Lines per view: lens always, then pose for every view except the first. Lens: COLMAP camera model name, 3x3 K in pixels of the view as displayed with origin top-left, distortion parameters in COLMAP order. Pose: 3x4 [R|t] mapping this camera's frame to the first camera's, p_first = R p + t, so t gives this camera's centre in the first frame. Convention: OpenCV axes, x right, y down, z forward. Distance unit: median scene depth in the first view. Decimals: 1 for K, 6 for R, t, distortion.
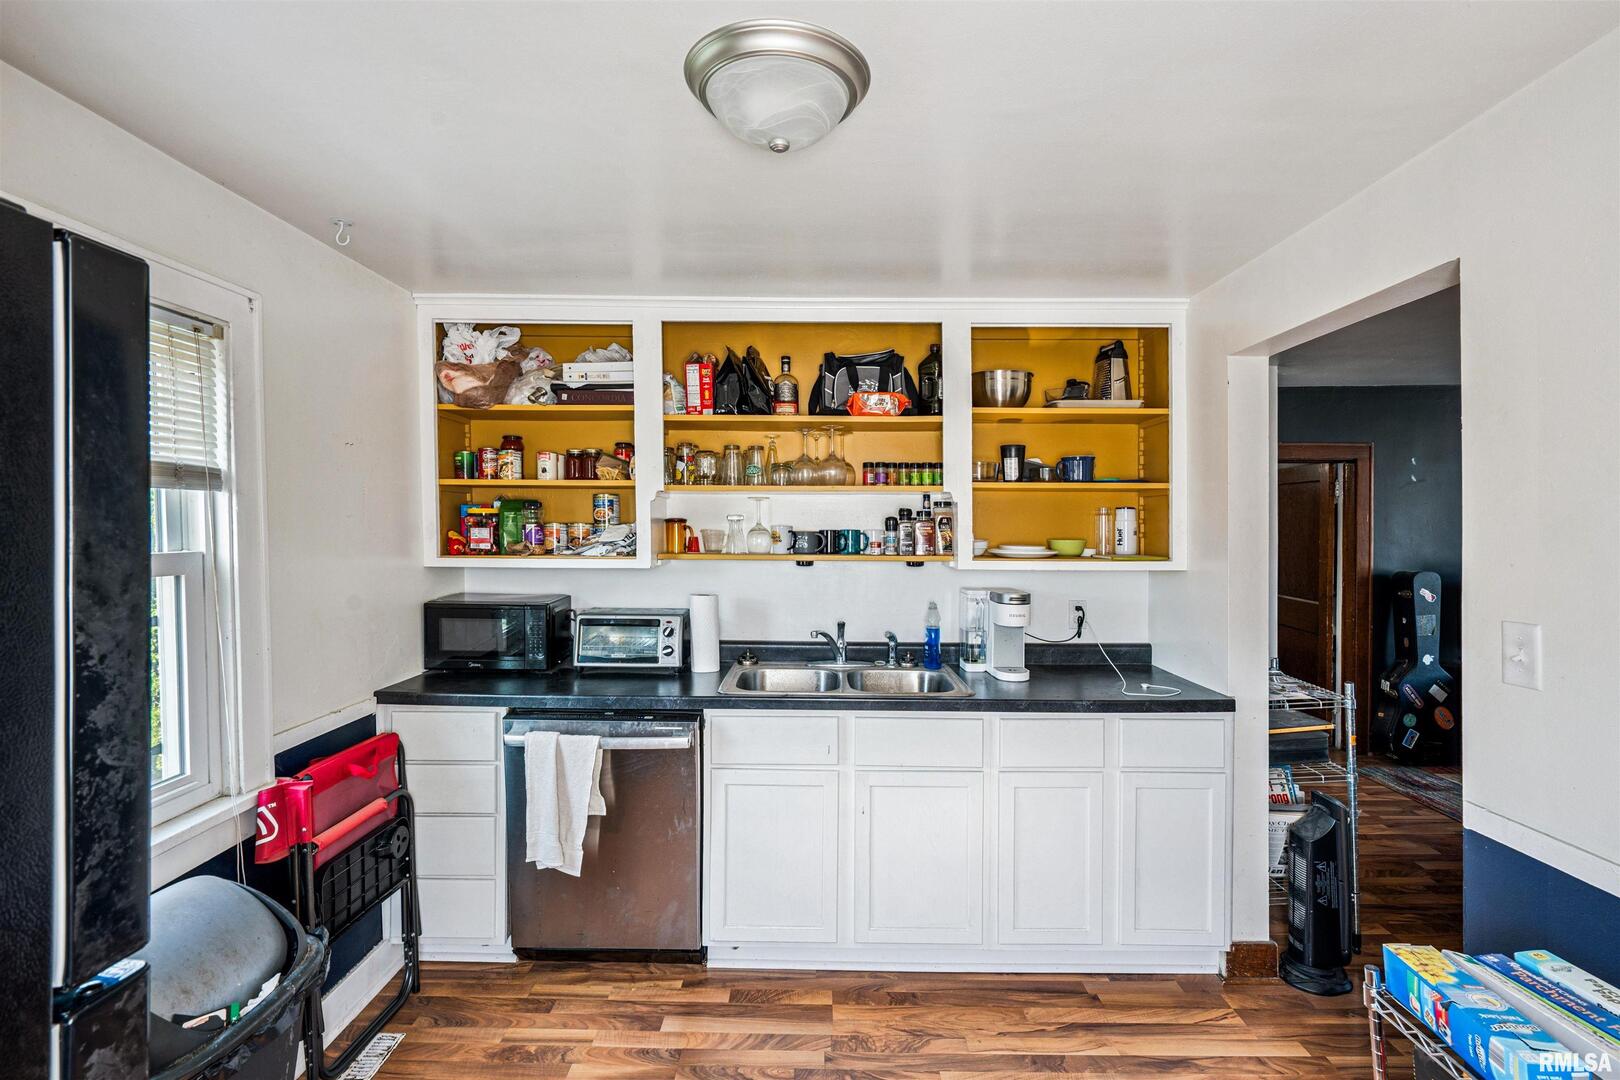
lens RADIAL K [[768.3, 0, 805.1], [0, 768.3, 511.7], [0, 0, 1]] dist [-0.038977, 0.022493]
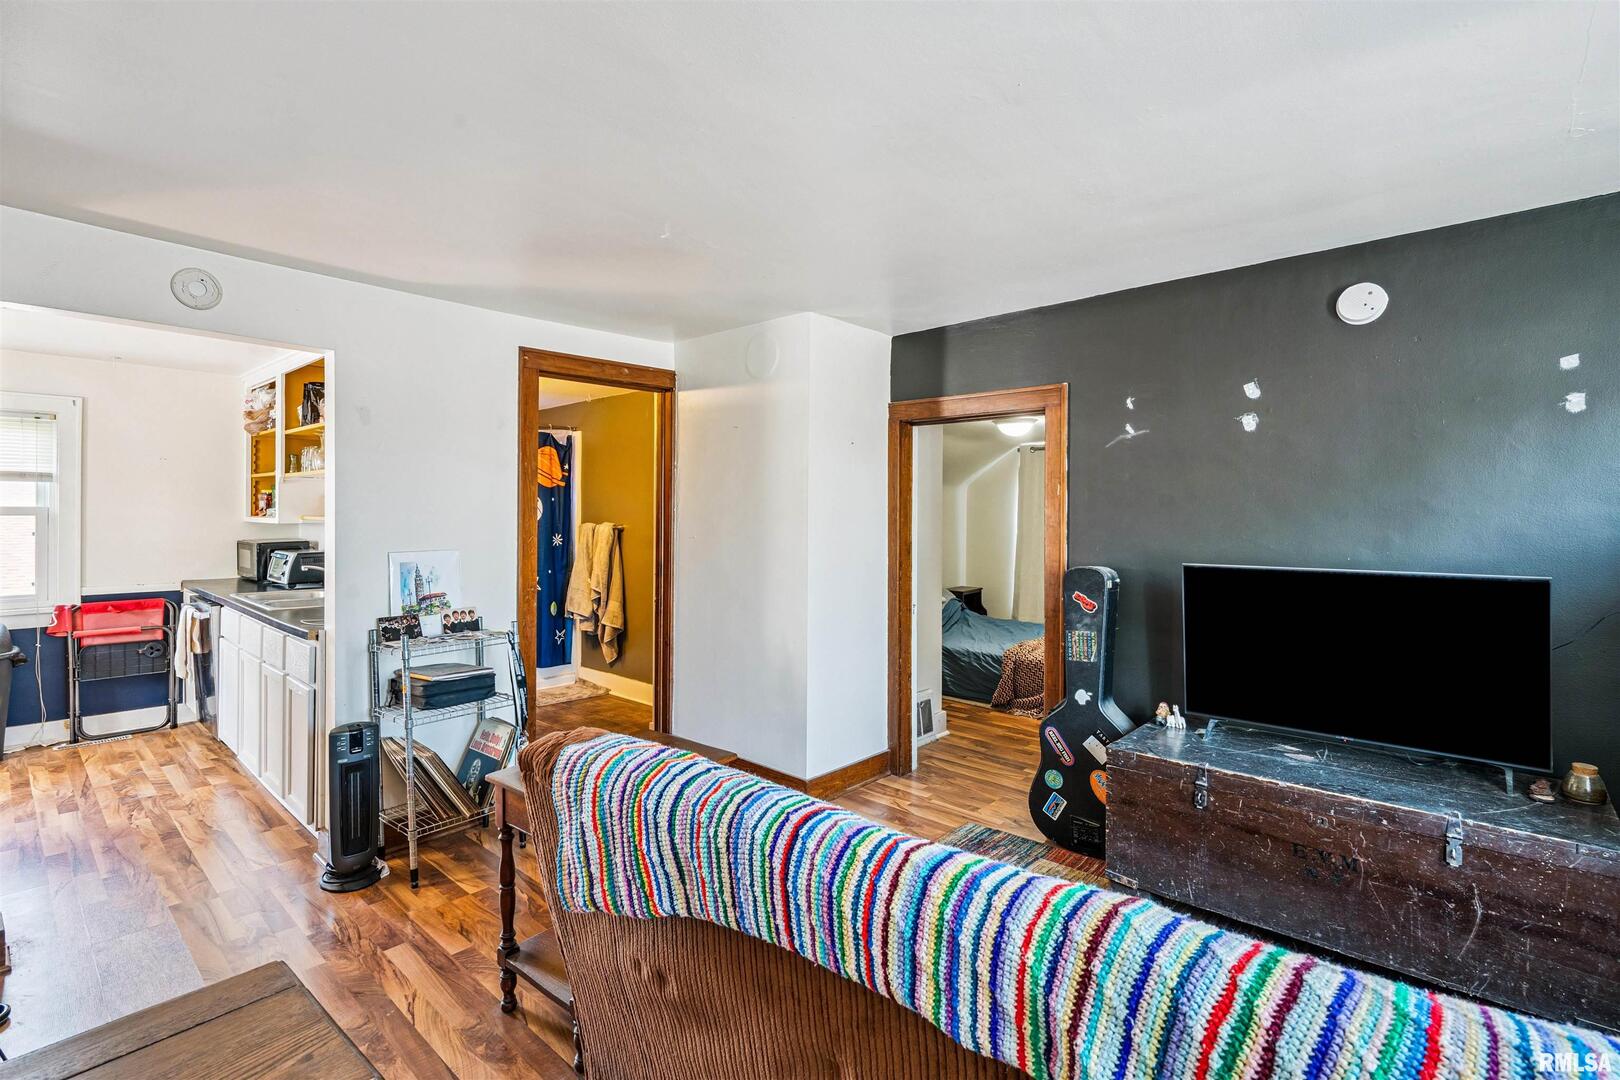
lens RADIAL K [[768.3, 0, 805.1], [0, 768.3, 511.7], [0, 0, 1]] dist [-0.038977, 0.022493]
pose [[0.745525, 0.006286, -0.666448, 1.838567], [0.005054, 0.999873, 0.015084, 0.029783], [0.666458, -0.014614, 0.745399, 0.548738]]
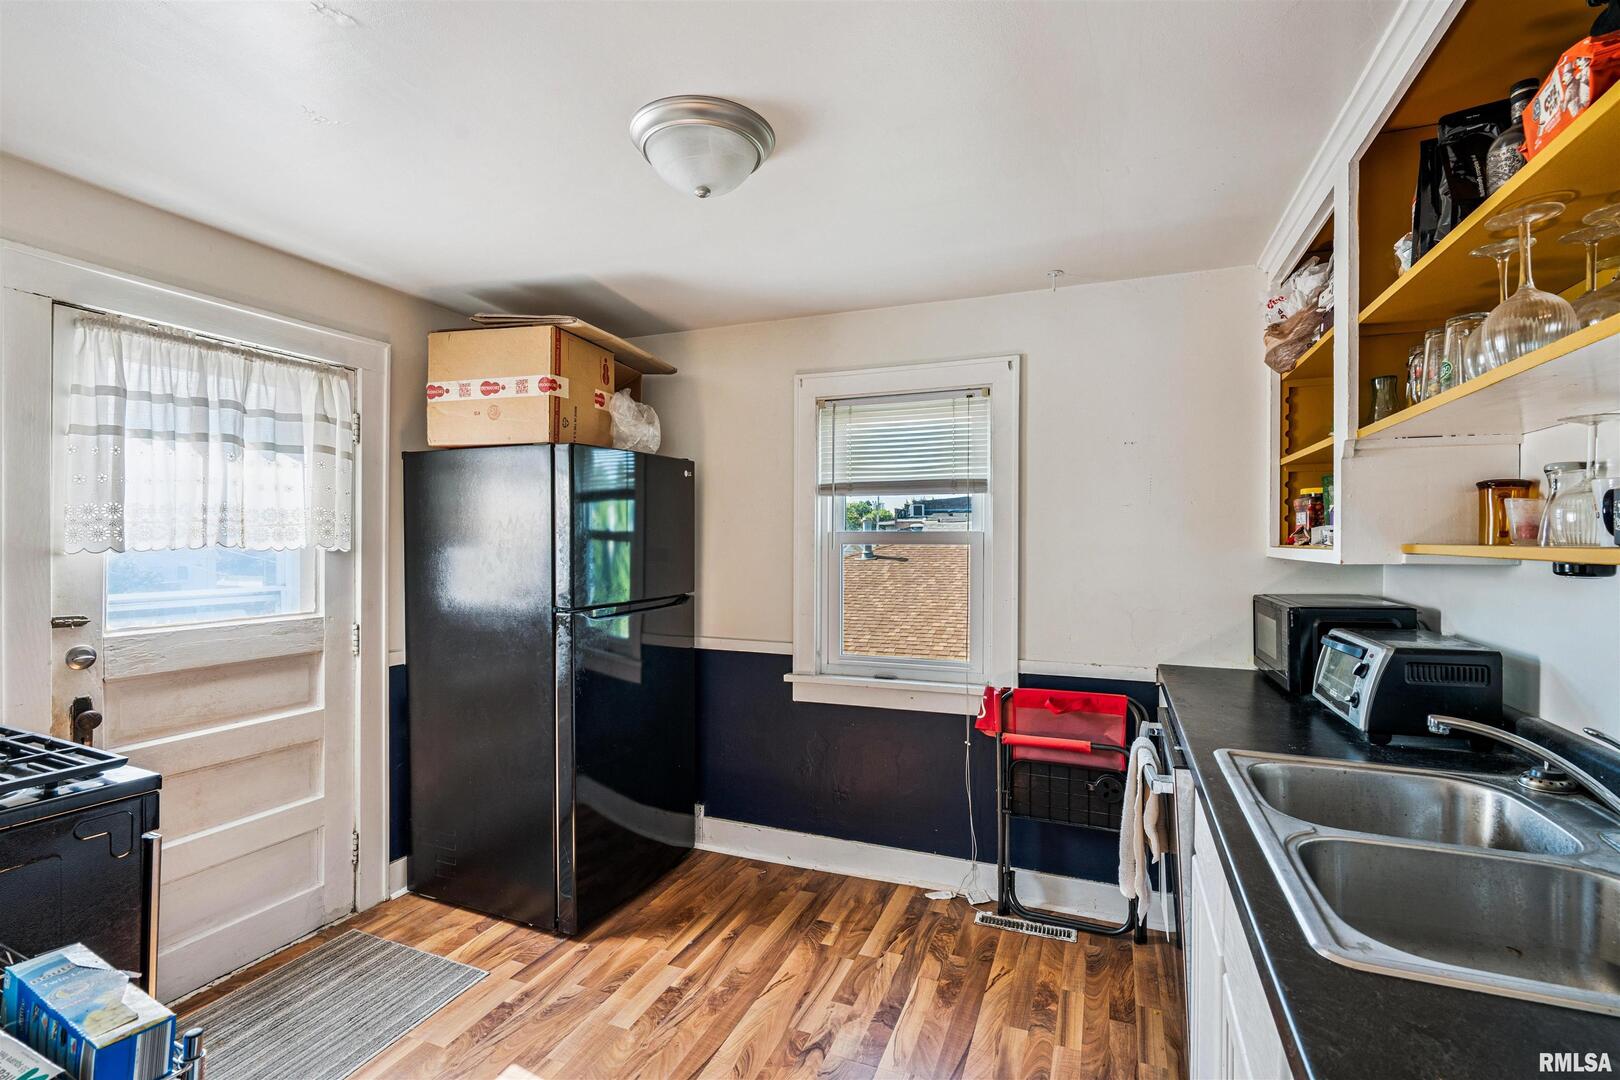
lens RADIAL K [[743.4, 0, 806.1], [0, 743.4, 548.5], [0, 0, 1]] dist [-0.019982, 0.000001]
pose [[-0.372442, 0.007310, -0.928027, 0.552128], [0.014923, 0.999887, 0.001887, 0.054890], [0.927935, -0.013147, -0.372509, 0.843416]]
